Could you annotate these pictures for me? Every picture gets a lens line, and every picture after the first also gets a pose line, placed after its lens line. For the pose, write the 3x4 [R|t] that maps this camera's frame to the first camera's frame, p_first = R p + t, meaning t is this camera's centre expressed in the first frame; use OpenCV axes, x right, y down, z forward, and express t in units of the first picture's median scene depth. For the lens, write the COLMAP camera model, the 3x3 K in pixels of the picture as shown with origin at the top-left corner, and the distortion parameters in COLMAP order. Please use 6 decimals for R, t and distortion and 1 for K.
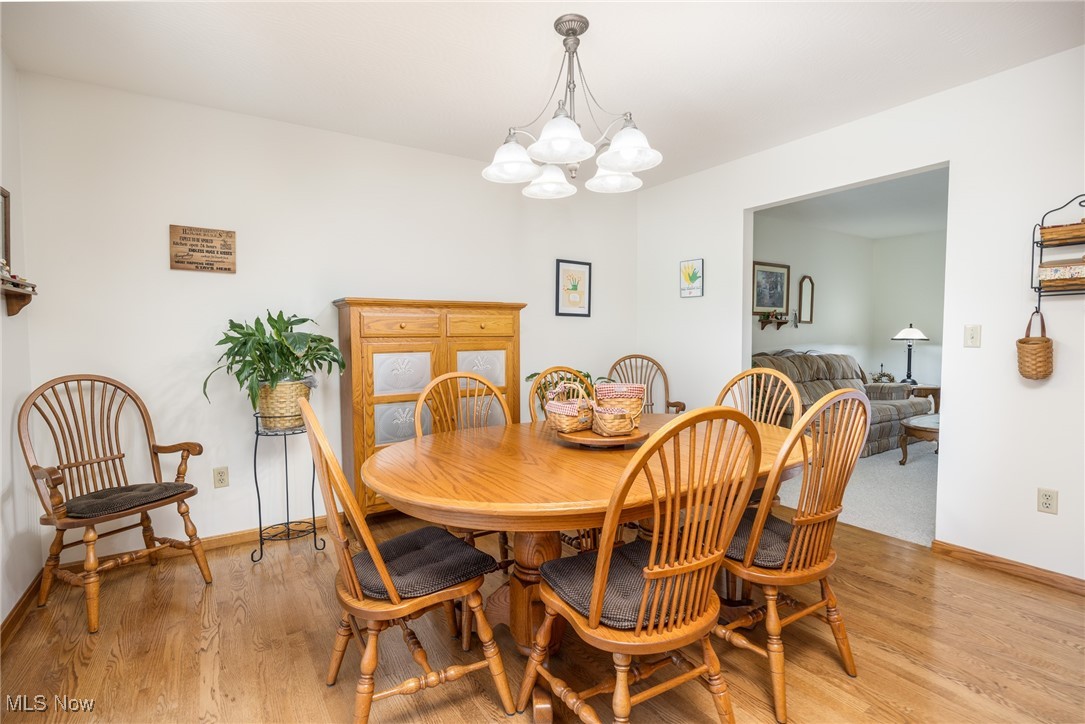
lens RADIAL K [[521.5, 0, 542.5], [0, 521.5, 362.0], [0, 0, 1]] dist [-0.010975, -0.000417]
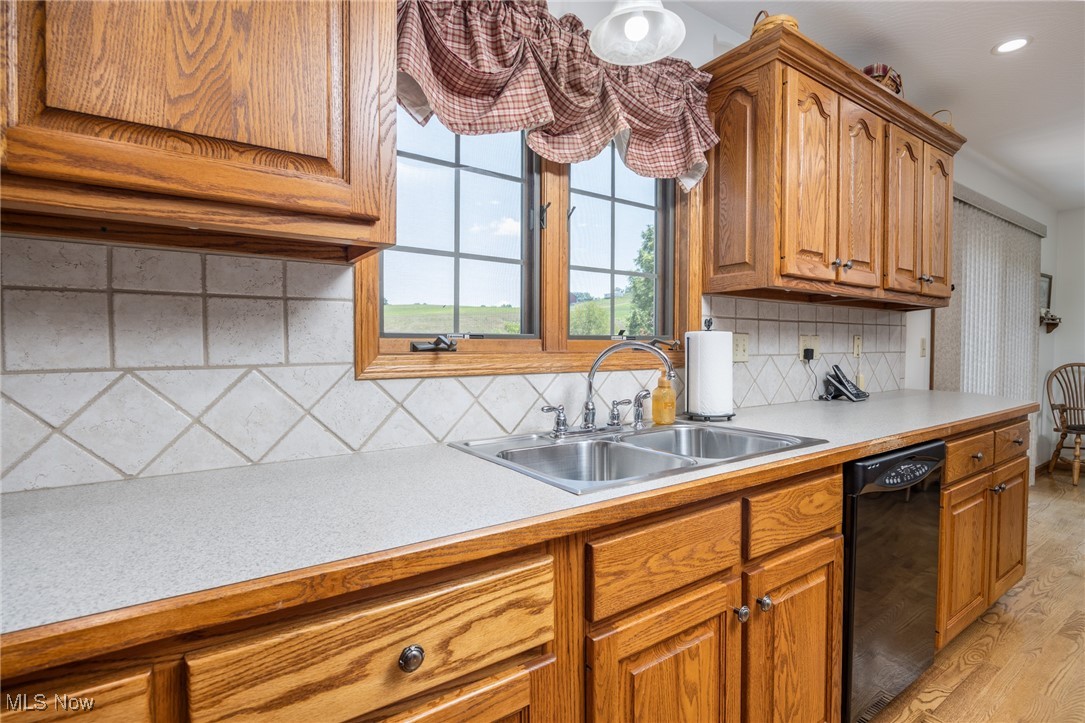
lens RADIAL K [[521.5, 0, 542.5], [0, 521.5, 361.5], [0, 0, 1]] dist [-0.010975, -0.000417]
pose [[0.027622, 0.037076, -0.998931, 1.060313], [-0.056117, 0.997794, 0.035482, 0.069077], [0.998042, 0.055077, 0.029641, -1.159241]]
